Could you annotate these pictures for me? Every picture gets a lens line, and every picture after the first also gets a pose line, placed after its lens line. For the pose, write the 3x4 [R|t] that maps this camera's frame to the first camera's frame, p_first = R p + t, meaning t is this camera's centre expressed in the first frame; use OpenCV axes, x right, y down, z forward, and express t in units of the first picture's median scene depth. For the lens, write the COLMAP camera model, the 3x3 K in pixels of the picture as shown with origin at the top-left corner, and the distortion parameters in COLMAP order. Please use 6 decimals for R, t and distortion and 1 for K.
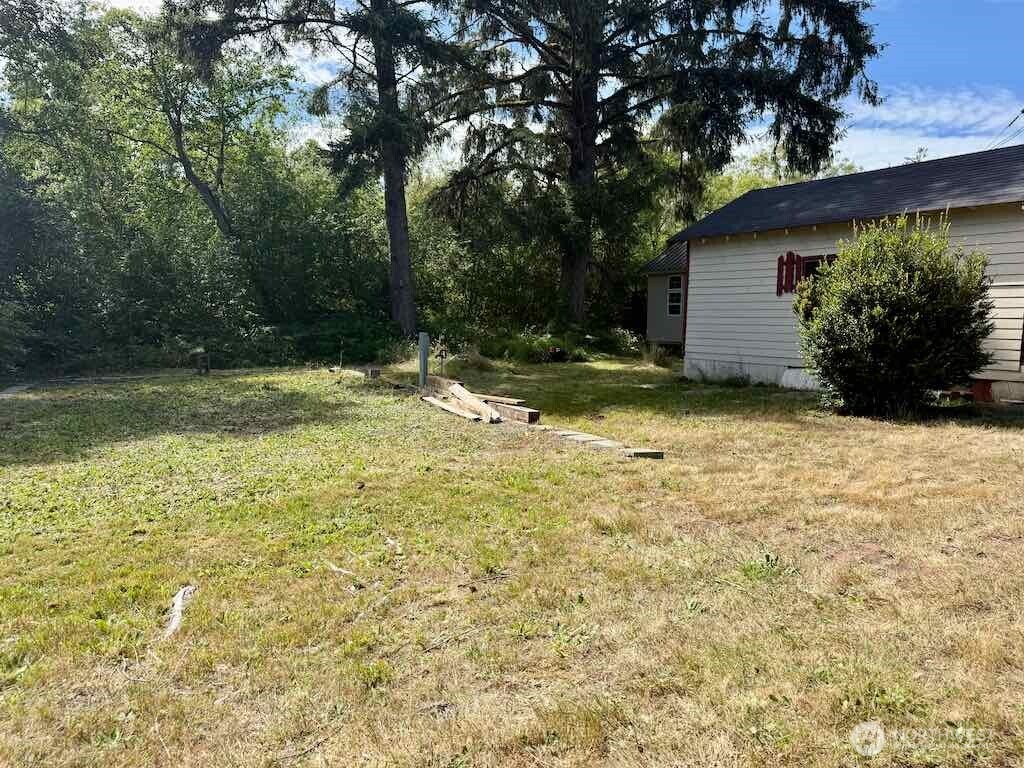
lens RADIAL K [[722.1, 0, 509.8], [0, 722.1, 391.5], [0, 0, 1]] dist [0.050715, -0.060518]
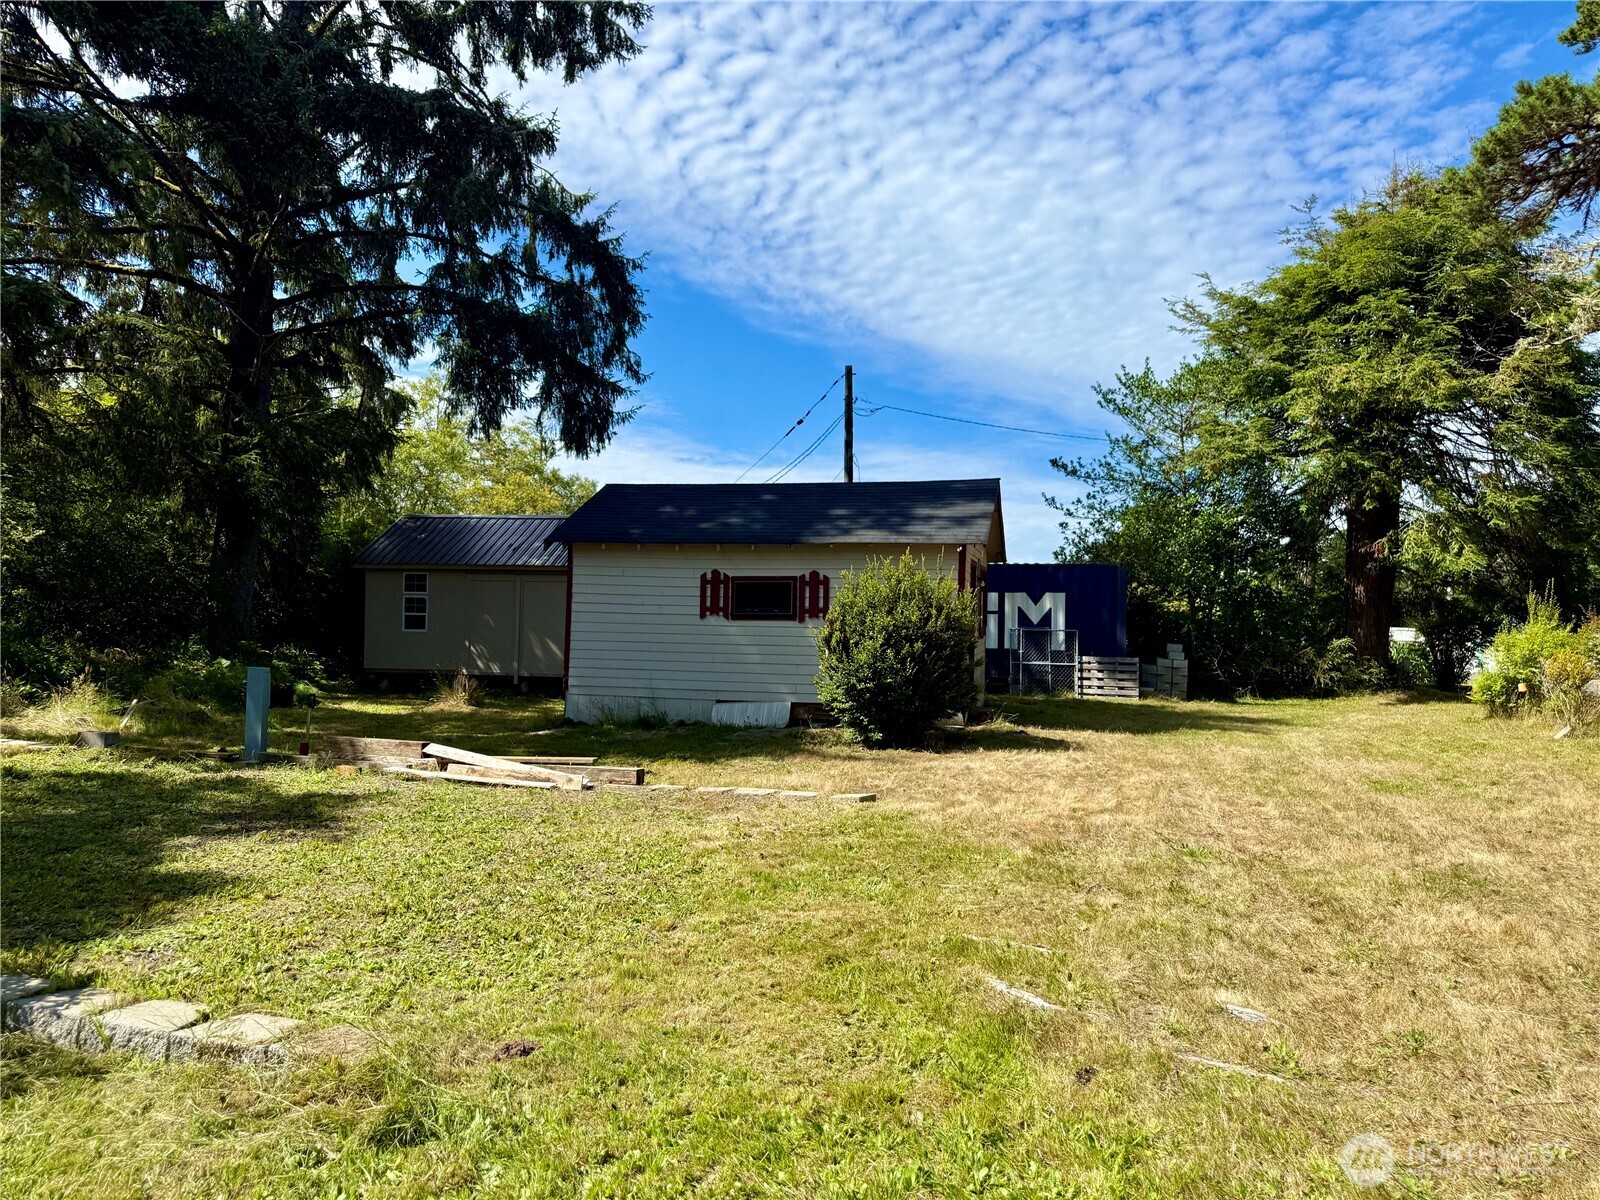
lens RADIAL K [[1128.3, 0, 796.4], [0, 1128.3, 602.4], [0, 0, 1]] dist [0.050715, -0.060518]
pose [[0.719662, 0.026271, 0.693827, -0.338086], [0.055353, 0.993933, -0.095048, -0.013133], [-0.692114, 0.106807, 0.713842, -0.018538]]
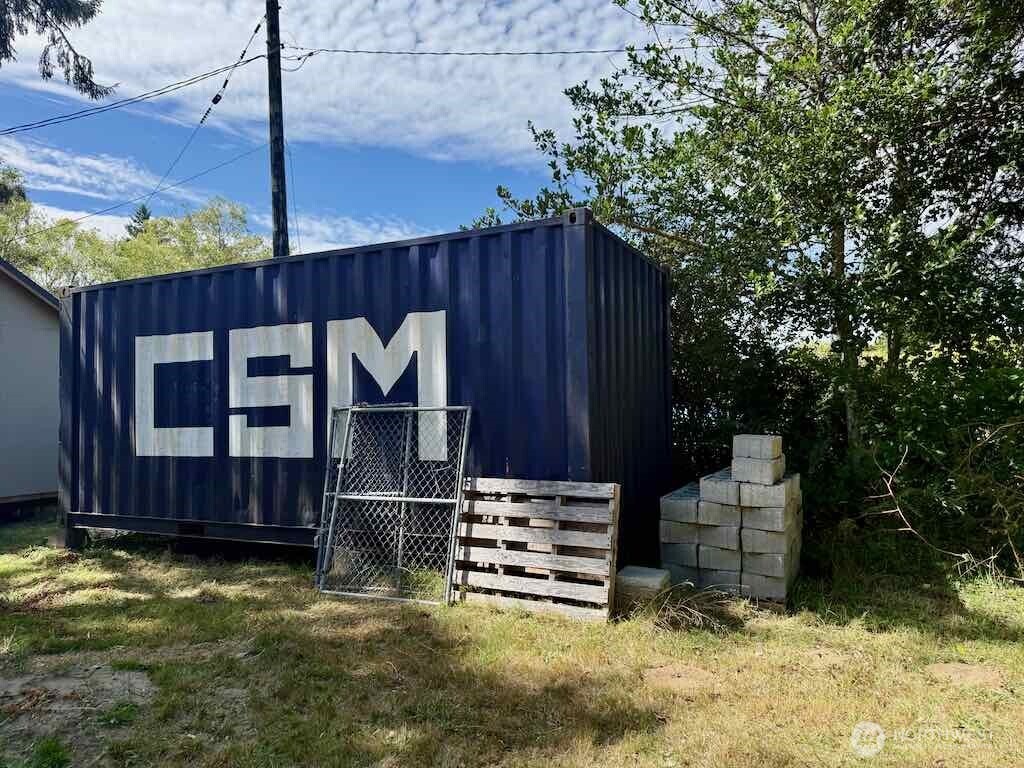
lens RADIAL K [[722.1, 0, 516.9], [0, 722.1, 394.9], [0, 0, 1]] dist [0.050715, -0.060518]
pose [[0.848604, -0.004786, 0.529007, 0.628854], [0.071589, 0.991800, -0.105866, -0.057171], [-0.524163, 0.127709, 0.841988, 0.409935]]
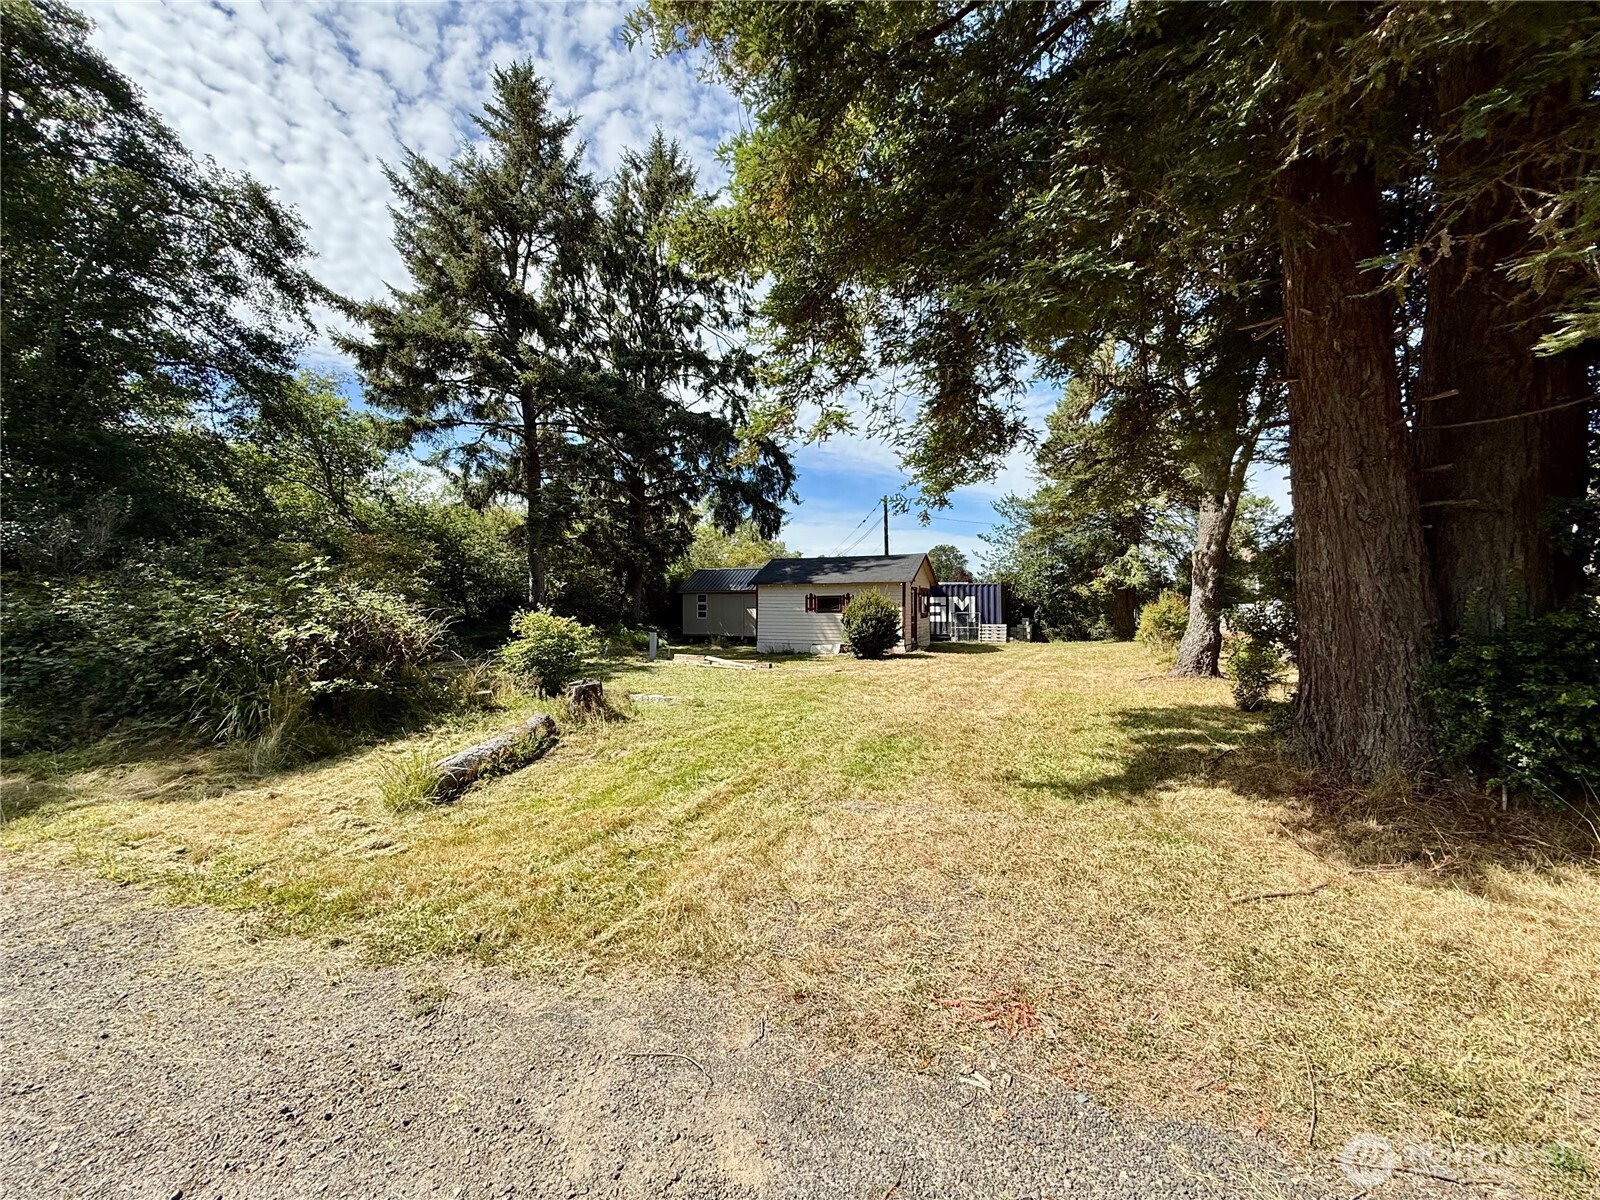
lens RADIAL K [[635.8, 0, 797.5], [0, 635.8, 590.2], [0, 0, 1]] dist [-0.000269, 0.000397]
pose [[0.831593, 0.012935, 0.555235, -0.521285], [0.062435, 0.991214, -0.116603, 0.018134], [-0.551865, 0.131632, 0.823480, -0.415402]]
